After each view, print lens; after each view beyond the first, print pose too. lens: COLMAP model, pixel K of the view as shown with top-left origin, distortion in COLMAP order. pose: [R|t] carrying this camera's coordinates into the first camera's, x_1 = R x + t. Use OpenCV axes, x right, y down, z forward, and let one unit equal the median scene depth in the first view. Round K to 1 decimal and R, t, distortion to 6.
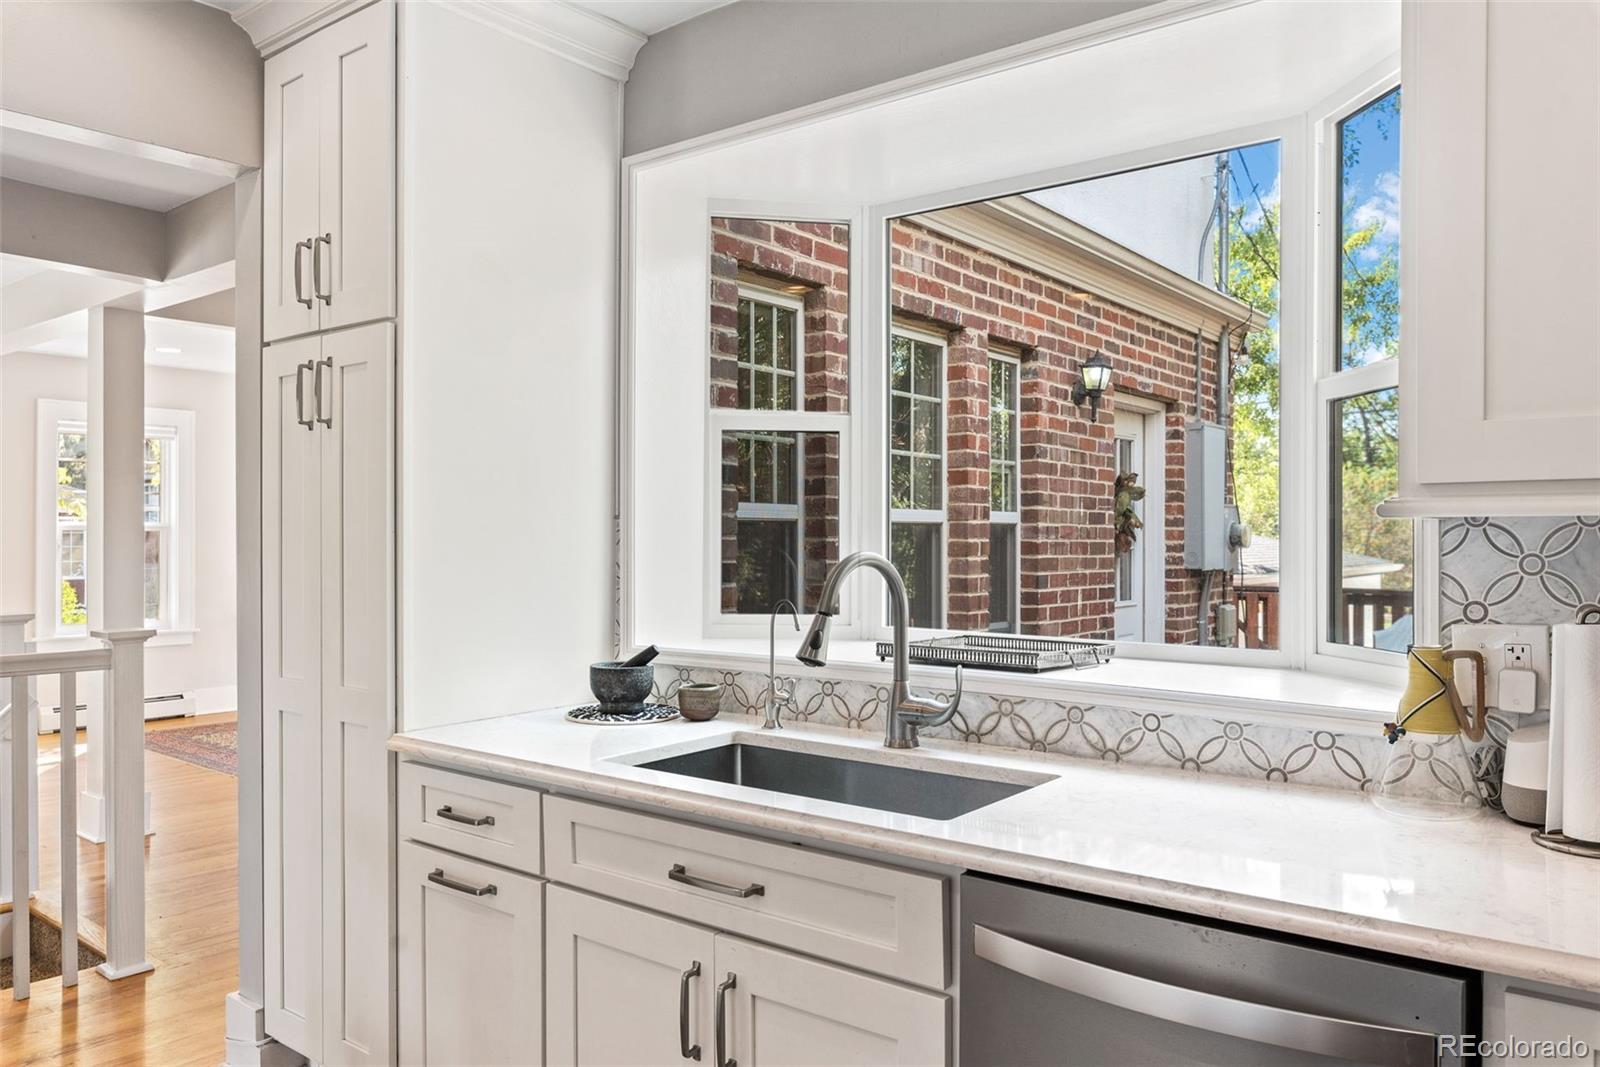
lens RADIAL K [[1146.0, 0, 799.9], [0, 1146.0, 537.4], [0, 0, 1]] dist [-0.000404, -0.000066]
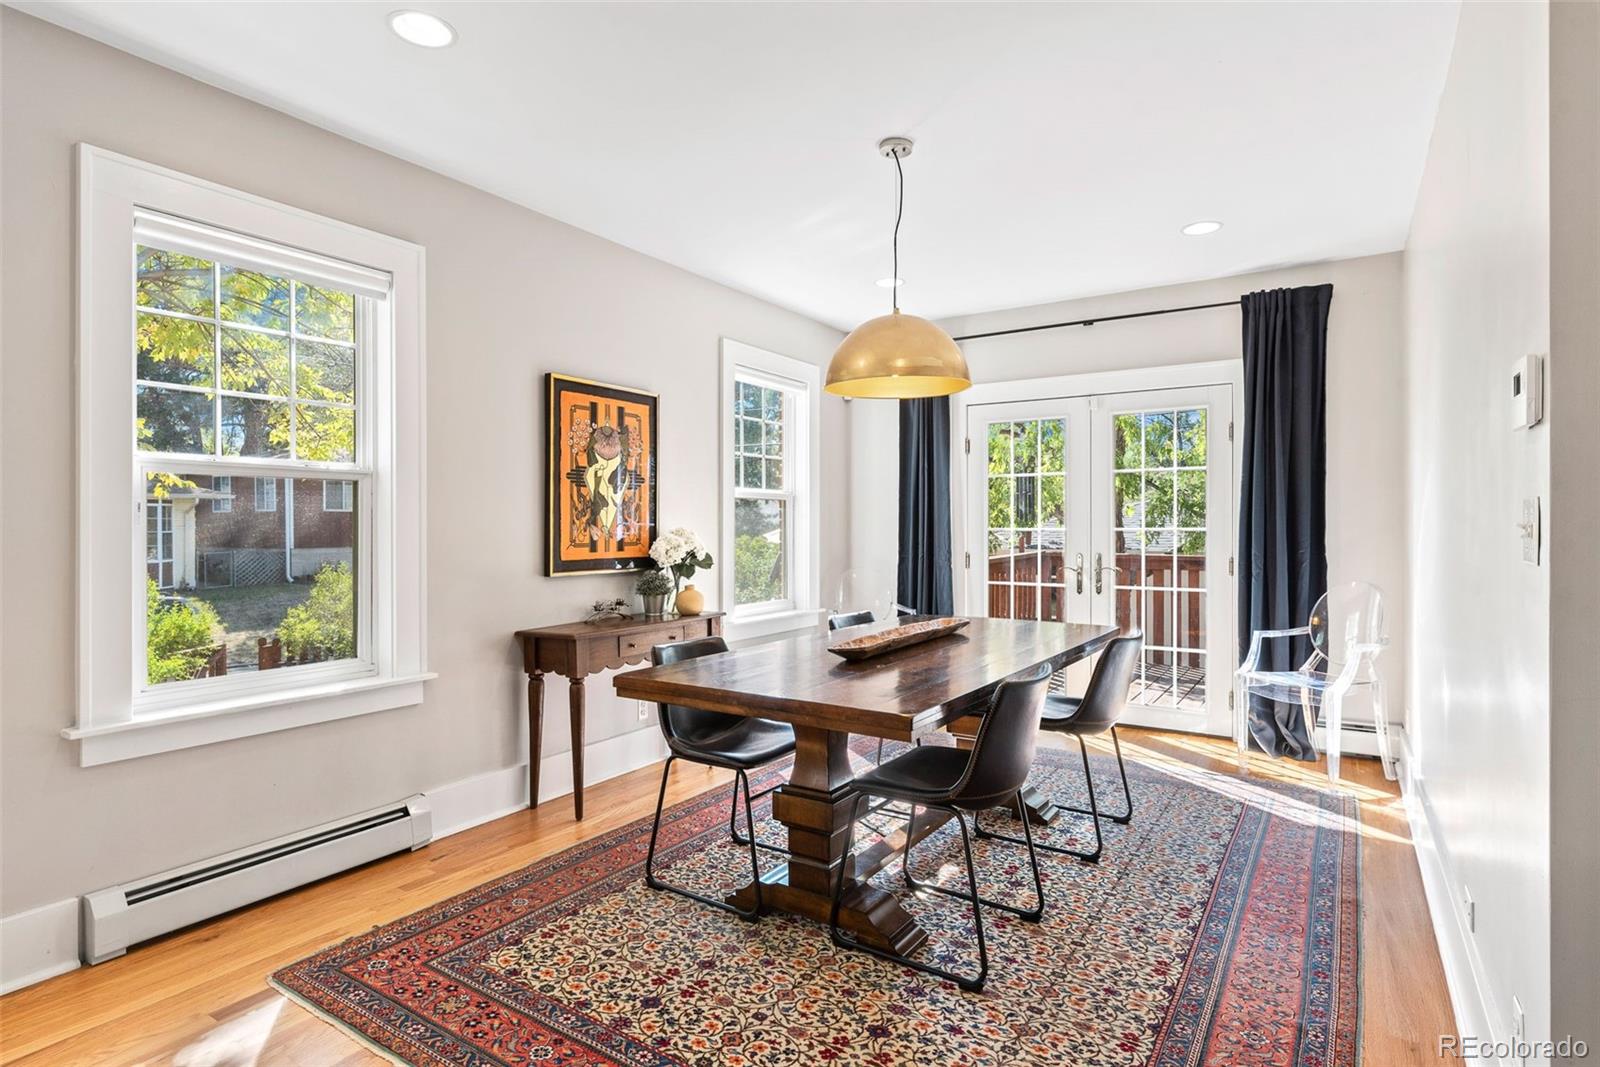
lens RADIAL K [[829.8, 0, 801.5], [0, 829.8, 529.9], [0, 0, 1]] dist [-0.000321, -0.000062]
pose [[0.996167, -0.001476, 0.087463, -0.397046], [0.000919, 0.999979, 0.006412, 0.013610], [-0.087470, -0.006307, 0.996147, 0.622410]]
